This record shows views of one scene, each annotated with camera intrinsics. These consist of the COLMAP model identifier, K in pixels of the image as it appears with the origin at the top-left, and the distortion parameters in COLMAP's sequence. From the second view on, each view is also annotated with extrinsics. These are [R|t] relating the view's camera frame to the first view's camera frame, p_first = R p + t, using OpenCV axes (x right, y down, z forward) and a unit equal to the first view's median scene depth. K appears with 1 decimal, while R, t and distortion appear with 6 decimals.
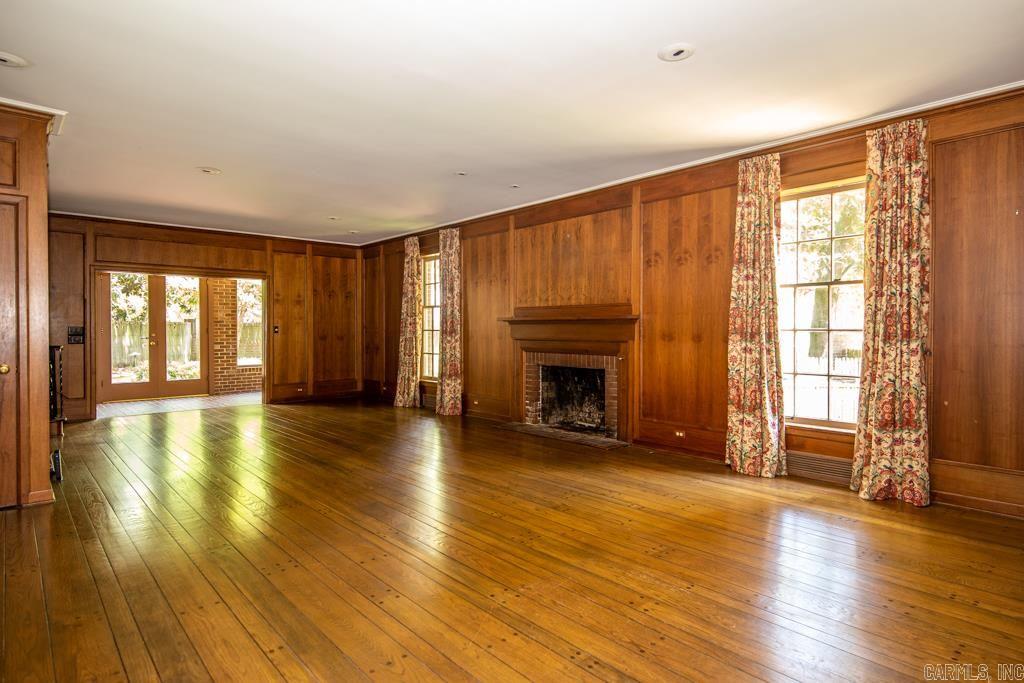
lens RADIAL K [[565.8, 0, 518.0], [0, 565.8, 338.7], [0, 0, 1]] dist [0.040193, 0.000776]
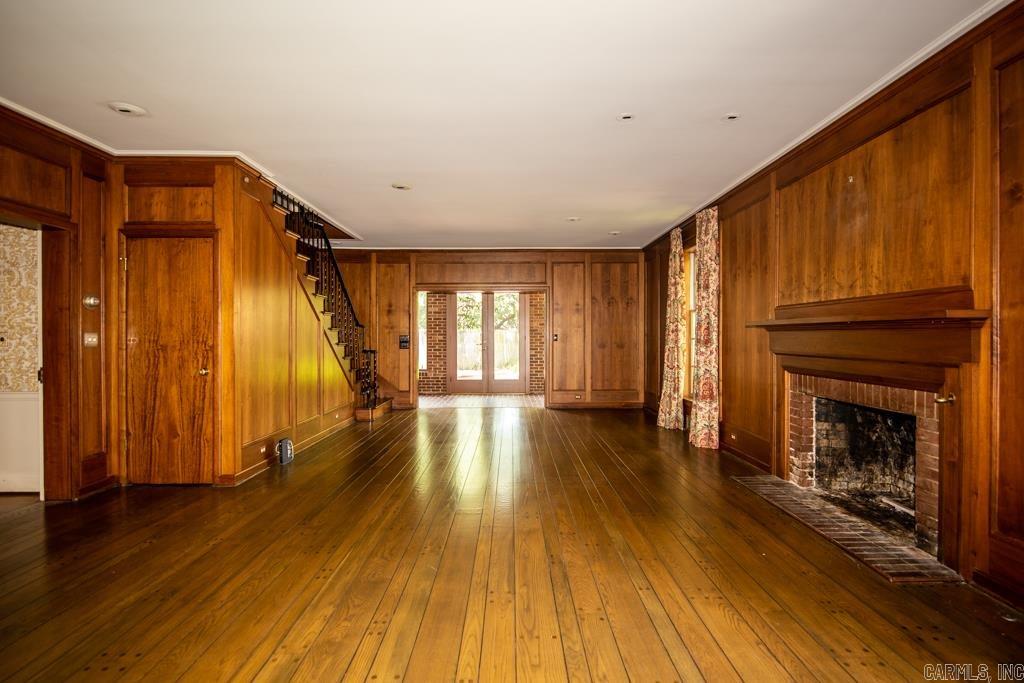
lens RADIAL K [[495.1, 0, 504.8], [0, 495.1, 338.6], [0, 0, 1]] dist [-0.000428, -0.001955]
pose [[0.736253, 0.003038, -0.676699, 0.159043], [-0.010894, 0.999914, -0.007363, -0.008731], [0.676619, 0.012793, 0.736223, 0.352905]]
